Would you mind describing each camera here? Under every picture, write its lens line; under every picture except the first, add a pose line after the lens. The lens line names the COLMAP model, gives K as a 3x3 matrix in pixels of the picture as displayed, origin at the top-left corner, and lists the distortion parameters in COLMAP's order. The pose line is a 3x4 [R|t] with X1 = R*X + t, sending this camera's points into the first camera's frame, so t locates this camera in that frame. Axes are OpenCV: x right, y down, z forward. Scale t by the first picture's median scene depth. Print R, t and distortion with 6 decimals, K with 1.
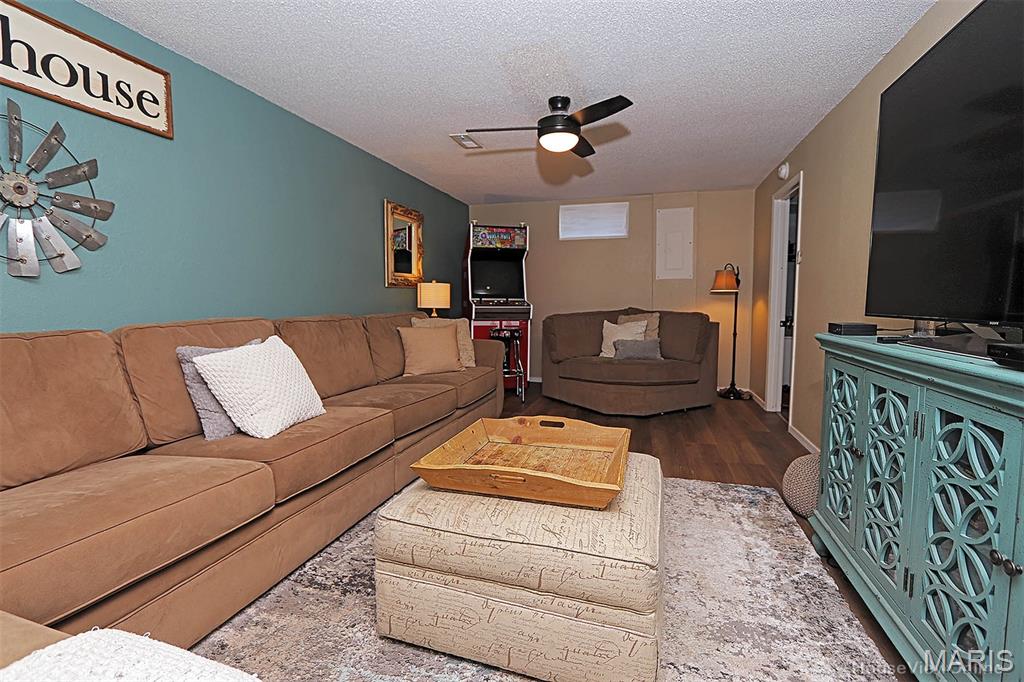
lens RADIAL K [[473.4, 0, 505.3], [0, 473.4, 338.8], [0, 0, 1]] dist [-0.016205, 0.003178]
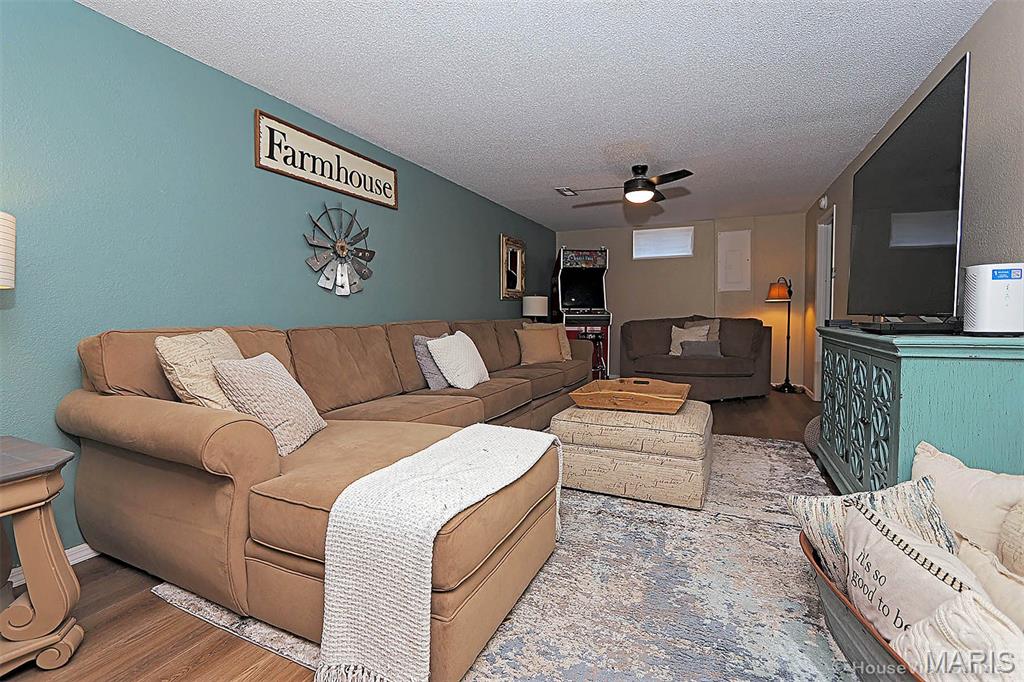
lens RADIAL K [[473.4, 0, 505.3], [0, 473.4, 338.8], [0, 0, 1]] dist [-0.016205, 0.003178]
pose [[0.991394, 0.000426, -0.130911, -0.069460], [-0.003928, 0.999641, -0.026497, 0.034244], [0.130853, 0.026783, 0.991040, -0.308428]]
